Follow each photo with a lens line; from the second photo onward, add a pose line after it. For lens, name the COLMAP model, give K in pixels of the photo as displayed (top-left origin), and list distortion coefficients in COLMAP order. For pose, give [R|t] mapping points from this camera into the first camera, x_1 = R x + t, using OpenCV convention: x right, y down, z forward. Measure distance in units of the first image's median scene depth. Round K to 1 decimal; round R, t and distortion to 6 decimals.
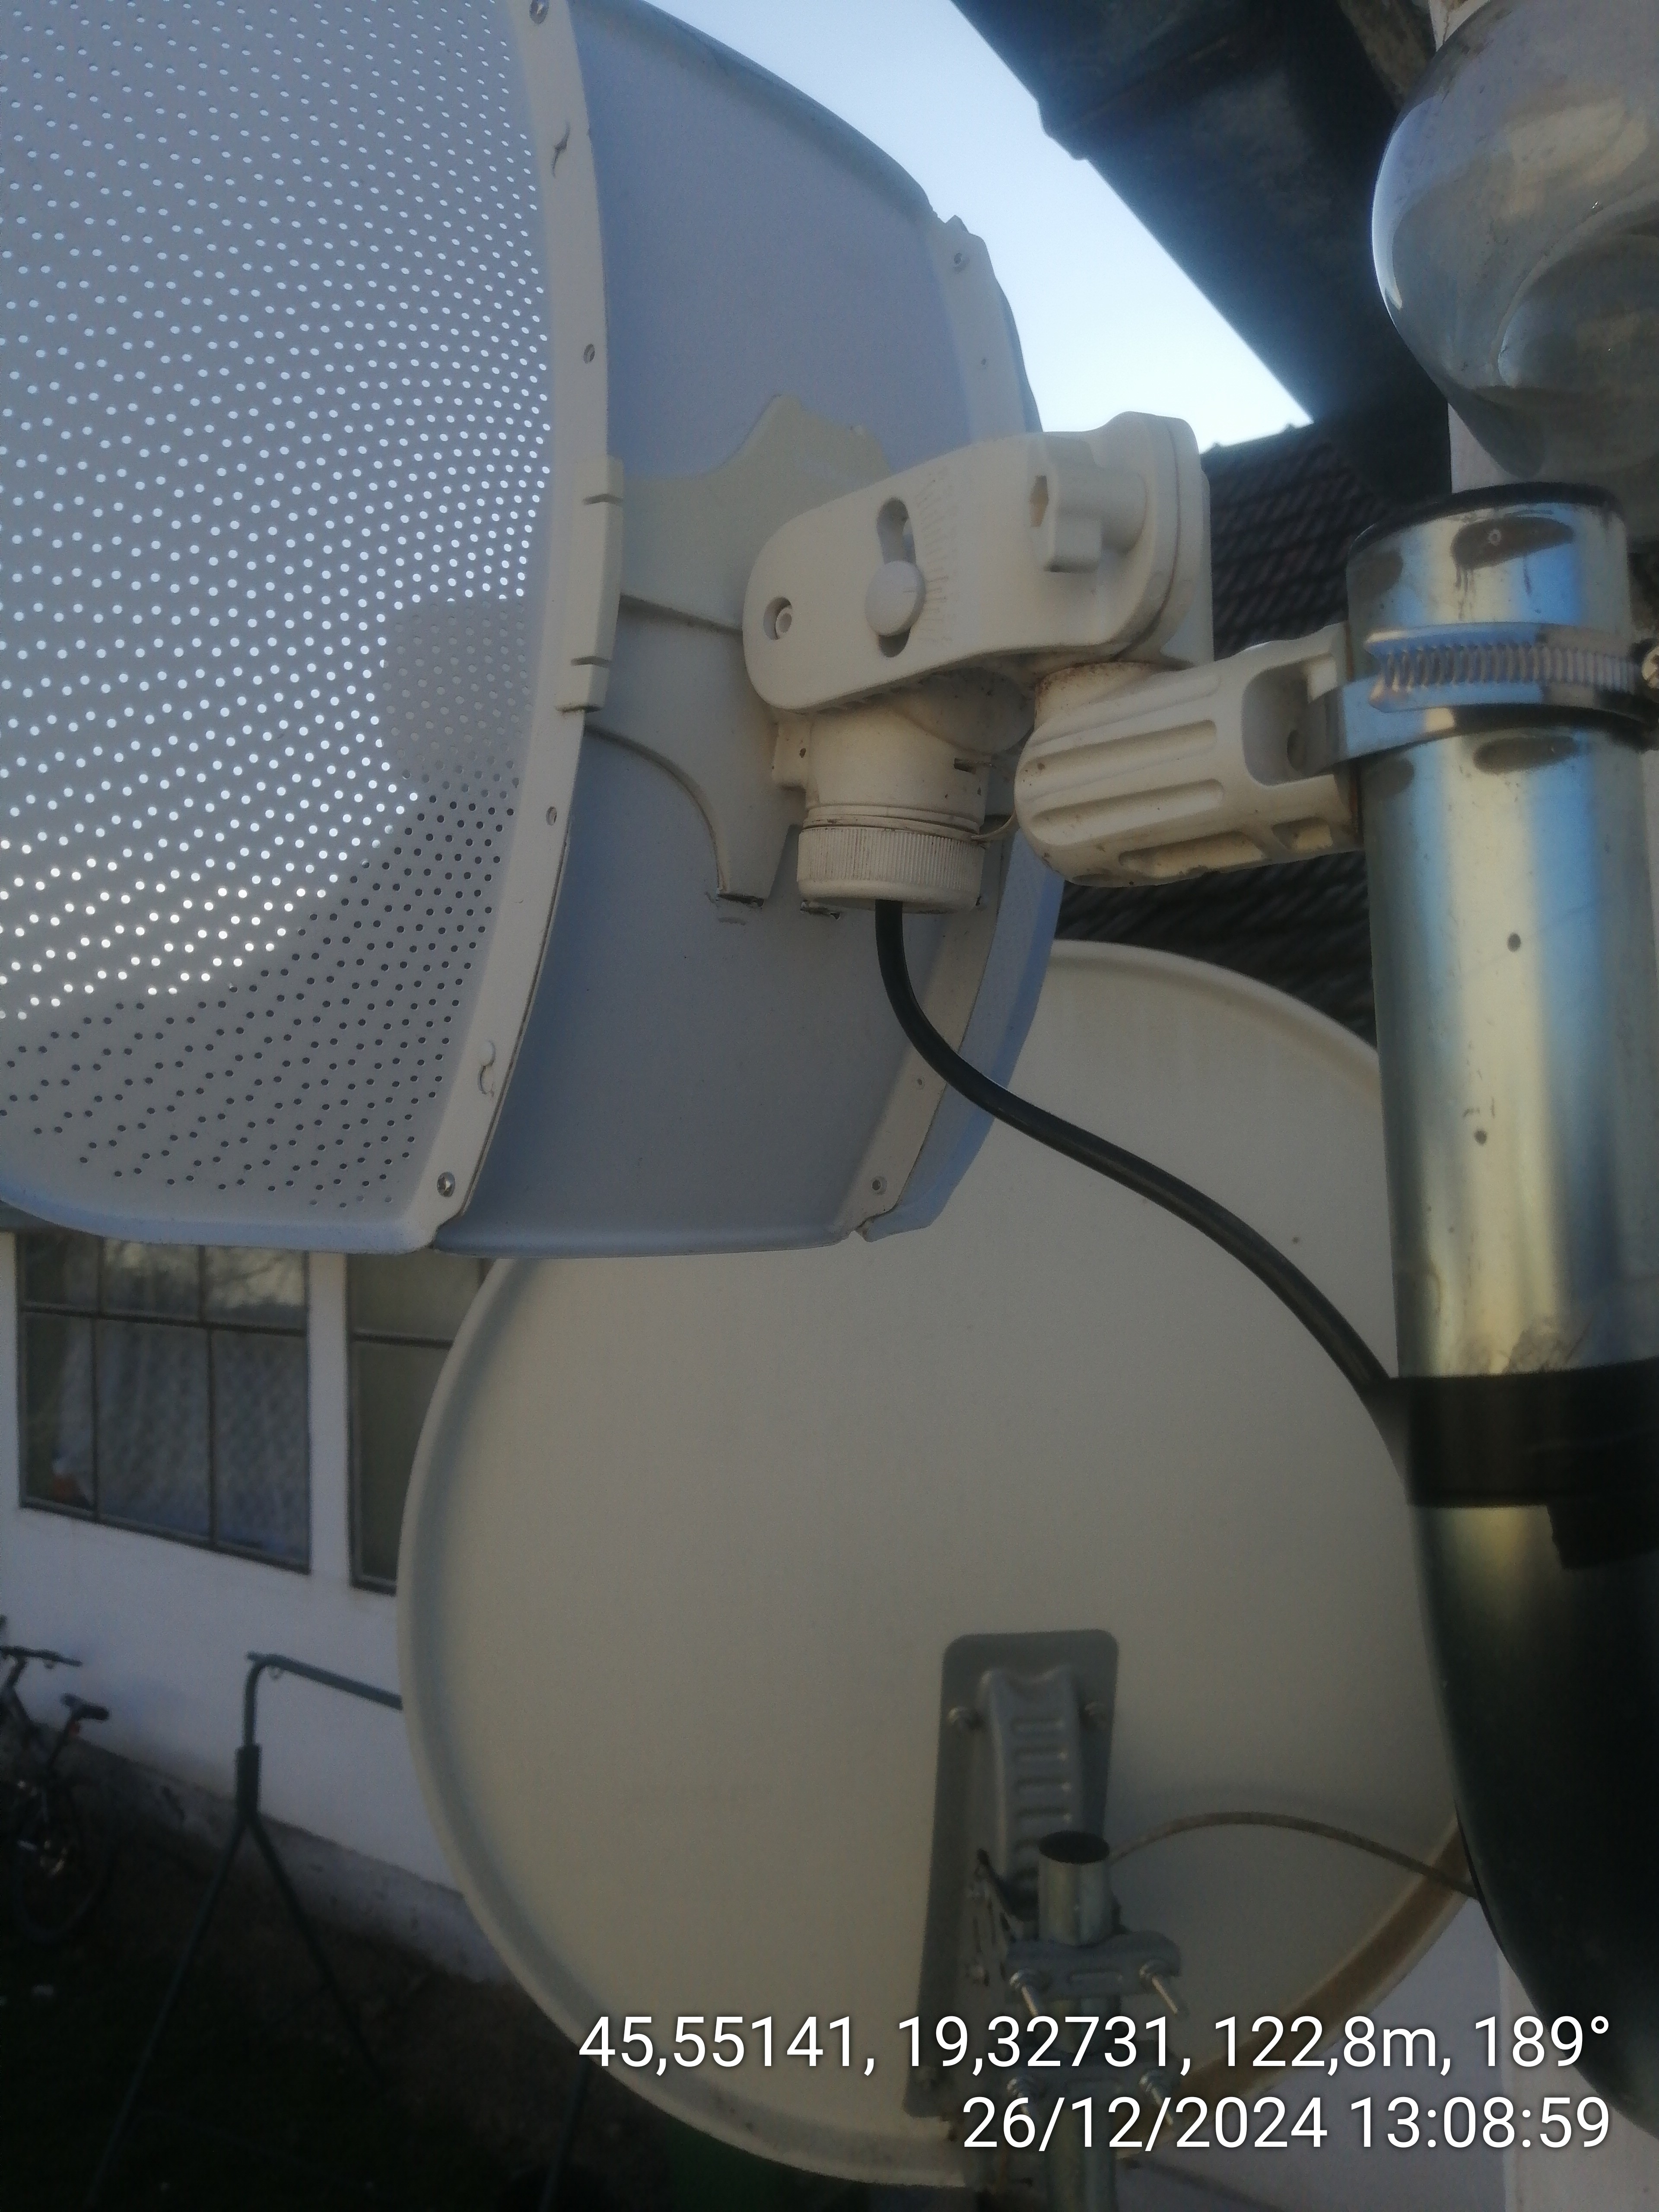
lens RADIAL K [[1738.6, 0, 829.5], [0, 1738.6, 1106.0], [0, 0, 1]] dist [0.000900, 0.000110]
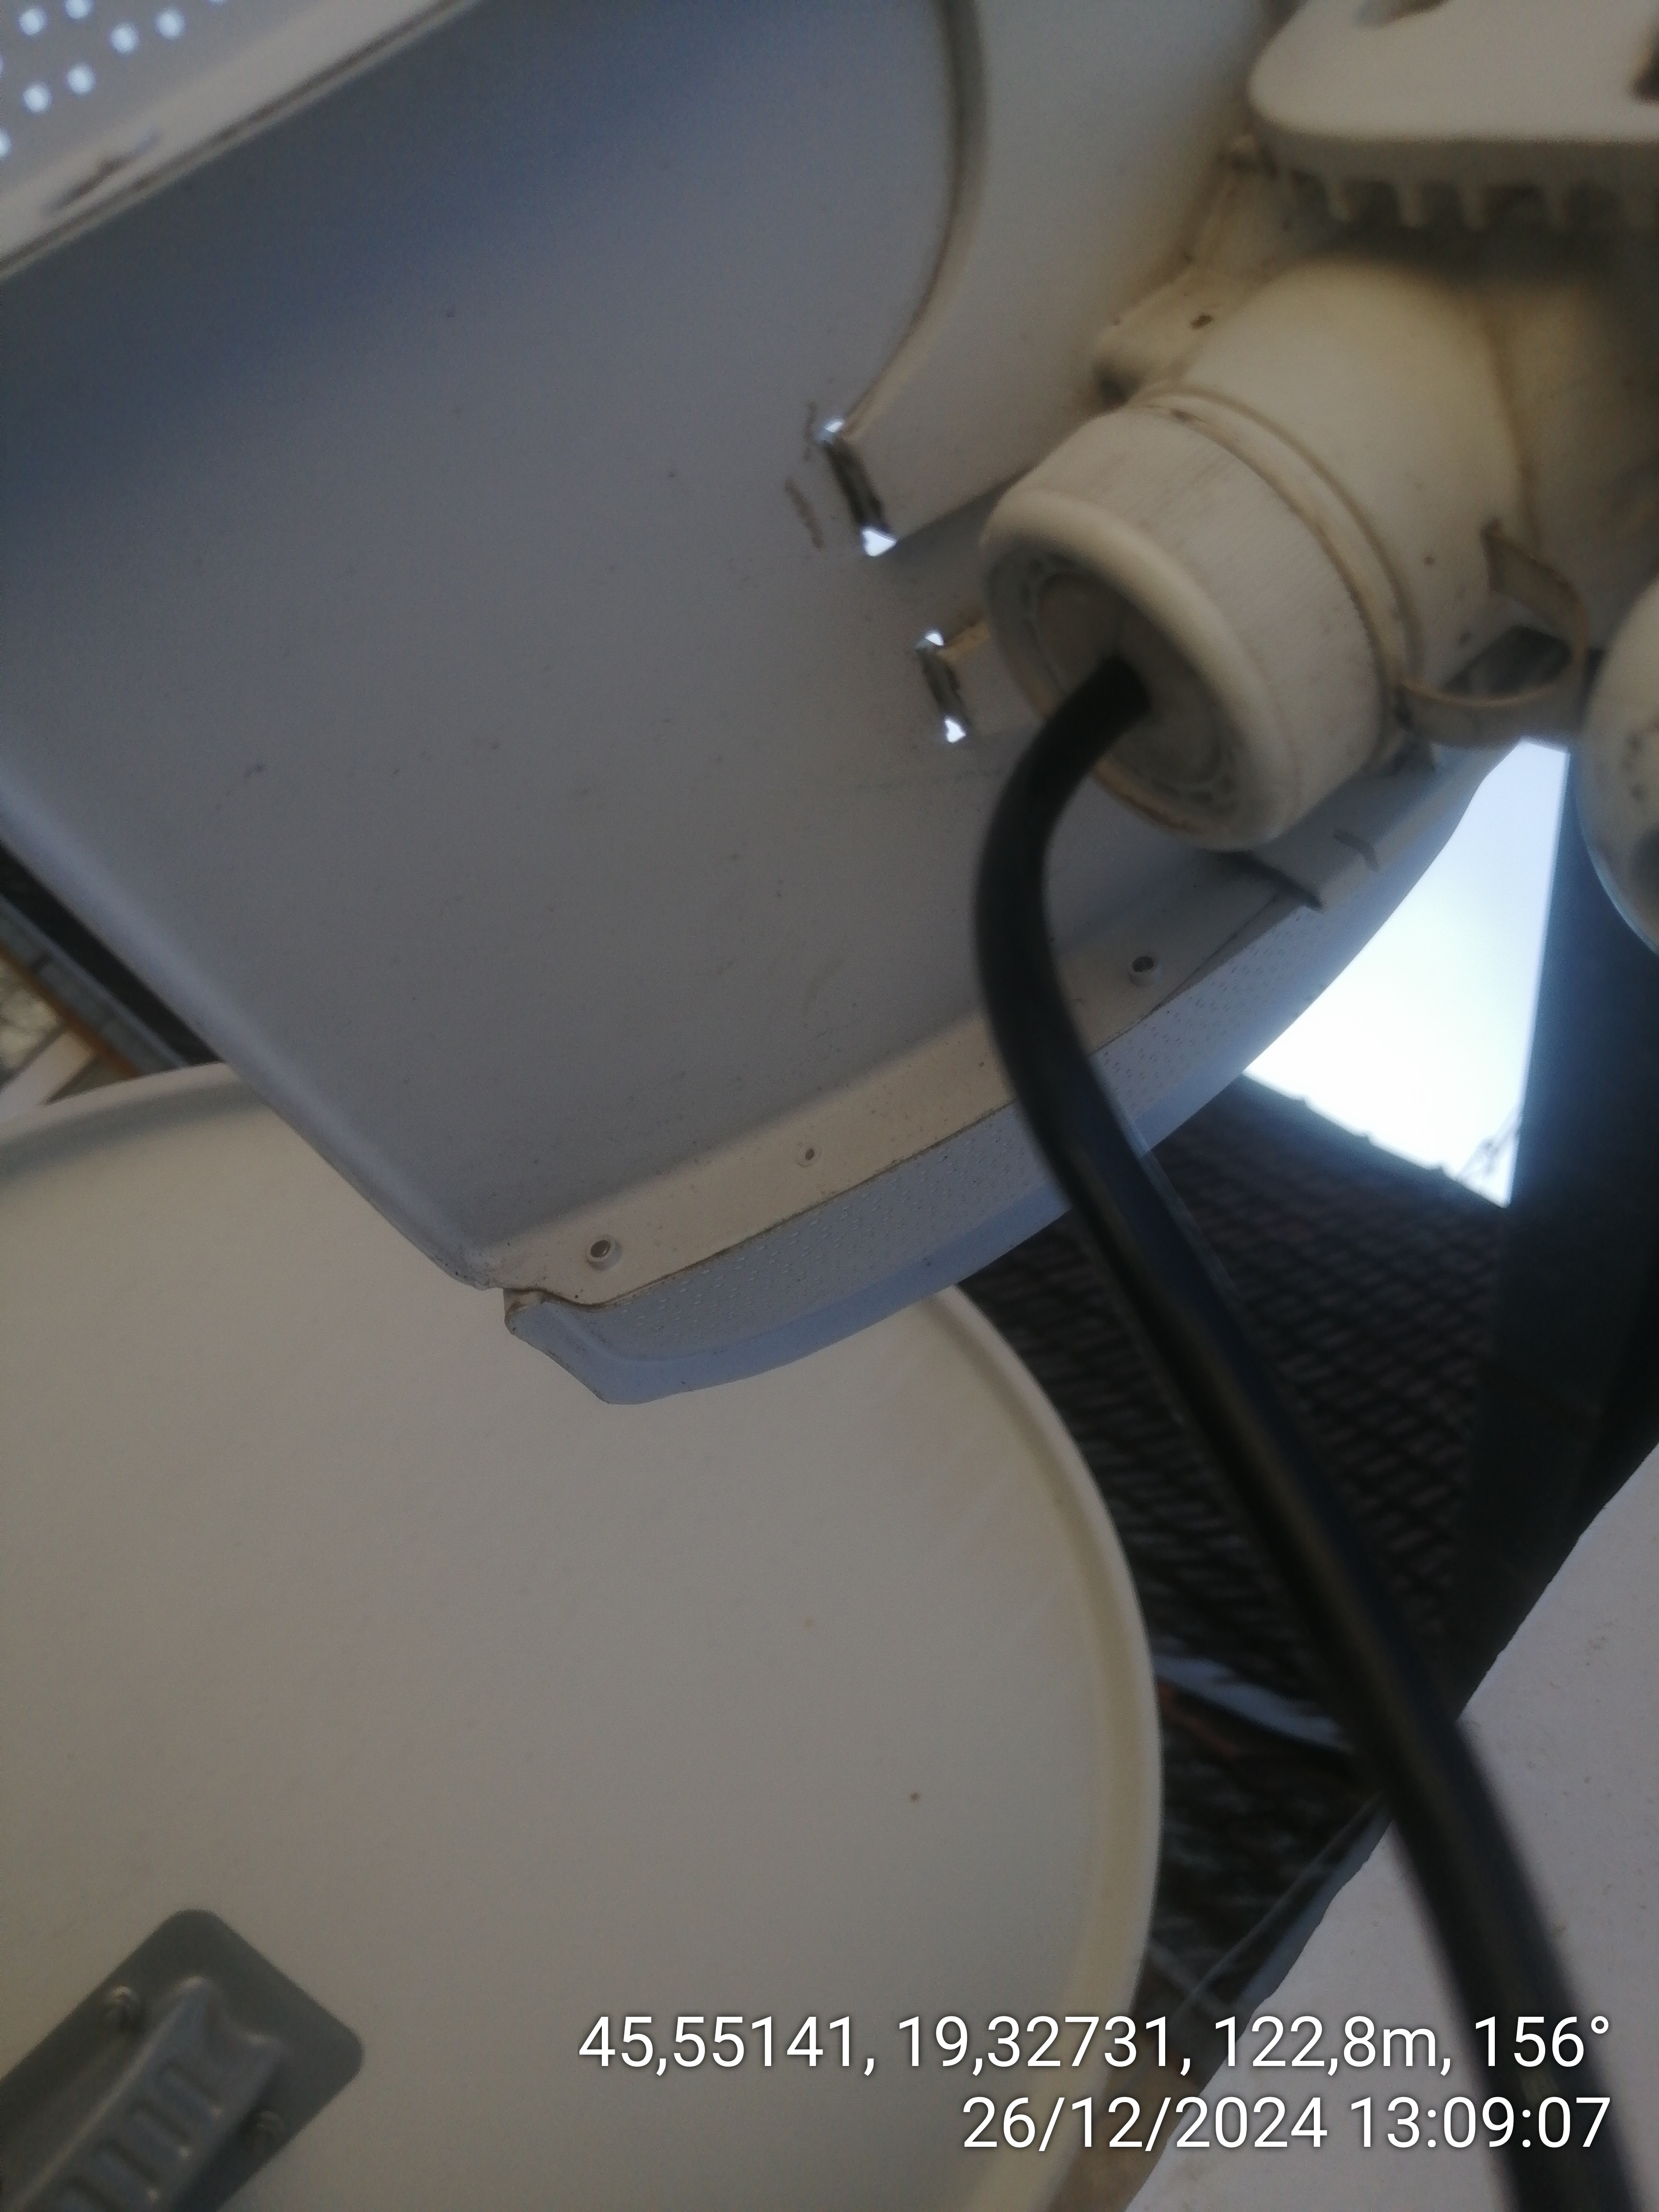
lens RADIAL K [[1739.8, 0, 723.0], [0, 1739.8, 1105.4], [0, 0, 1]] dist [-0.060432, -0.000761]
pose [[0.723037, 0.690307, -0.026357, 0.036441], [-0.684720, 0.711086, -0.159733, 0.070183], [-0.091523, 0.133540, 0.986808, 0.505403]]
